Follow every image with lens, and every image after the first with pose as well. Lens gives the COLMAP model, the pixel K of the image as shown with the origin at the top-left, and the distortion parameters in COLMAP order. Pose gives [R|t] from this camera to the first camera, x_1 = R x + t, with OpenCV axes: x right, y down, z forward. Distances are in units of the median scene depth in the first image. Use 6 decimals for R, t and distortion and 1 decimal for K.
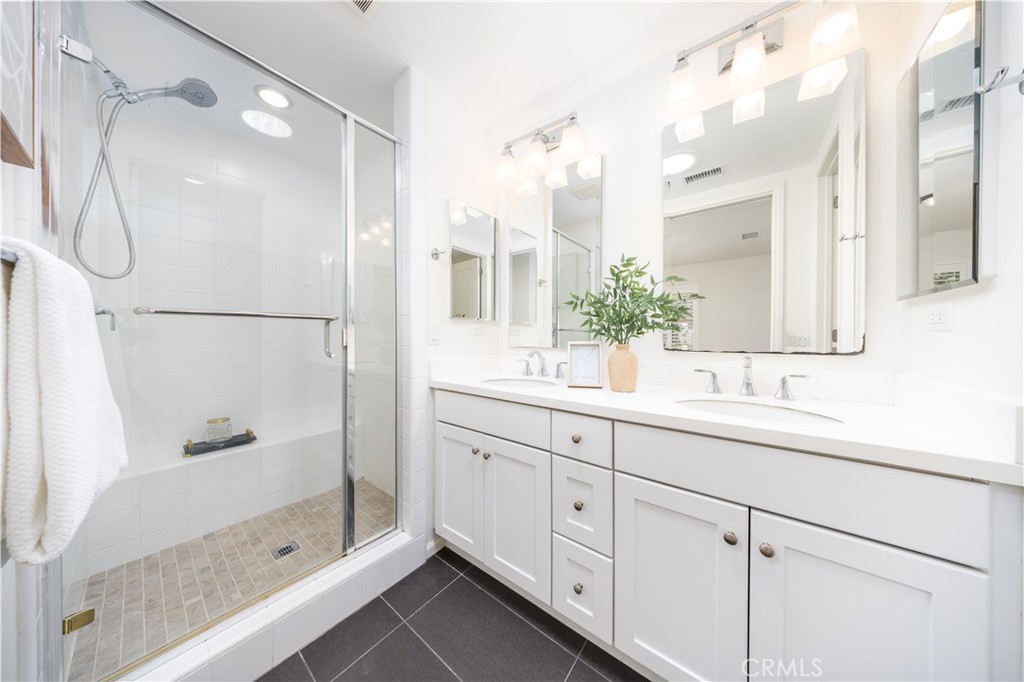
lens RADIAL K [[299.2, 0, 526.6], [0, 299.2, 336.6], [0, 0, 1]] dist [-0.000236, -0.000068]
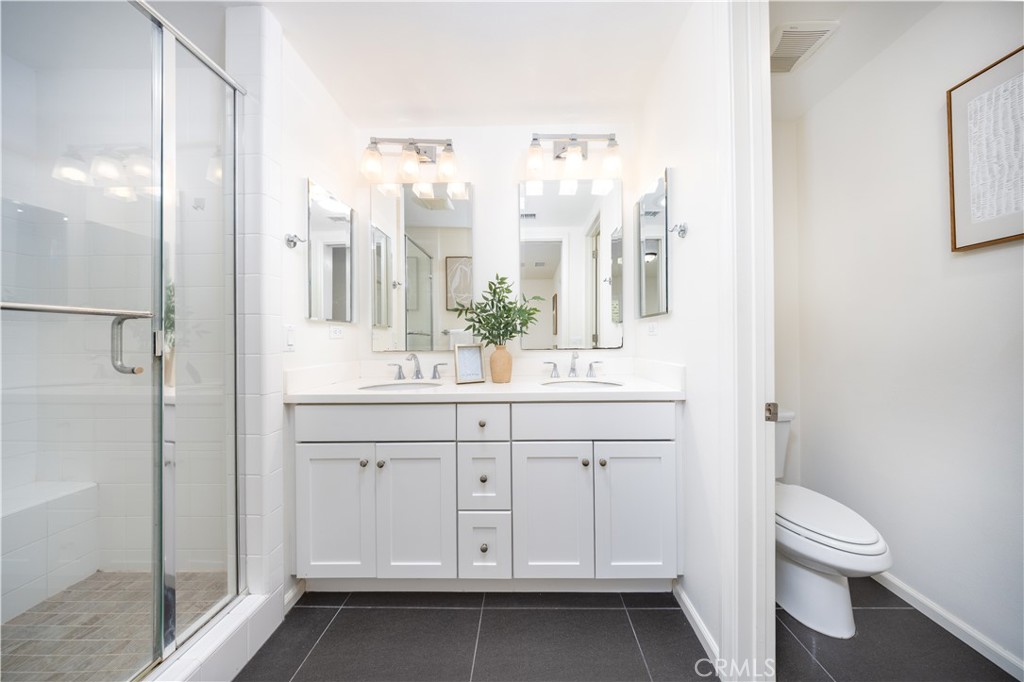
lens RADIAL K [[299.2, 0, 526.6], [0, 299.2, 336.6], [0, 0, 1]] dist [-0.000236, -0.000068]
pose [[0.788918, -0.001407, 0.614497, -0.346758], [0.008902, 0.999919, -0.009140, 0.000381], [-0.614434, 0.012680, 0.788866, -0.058401]]
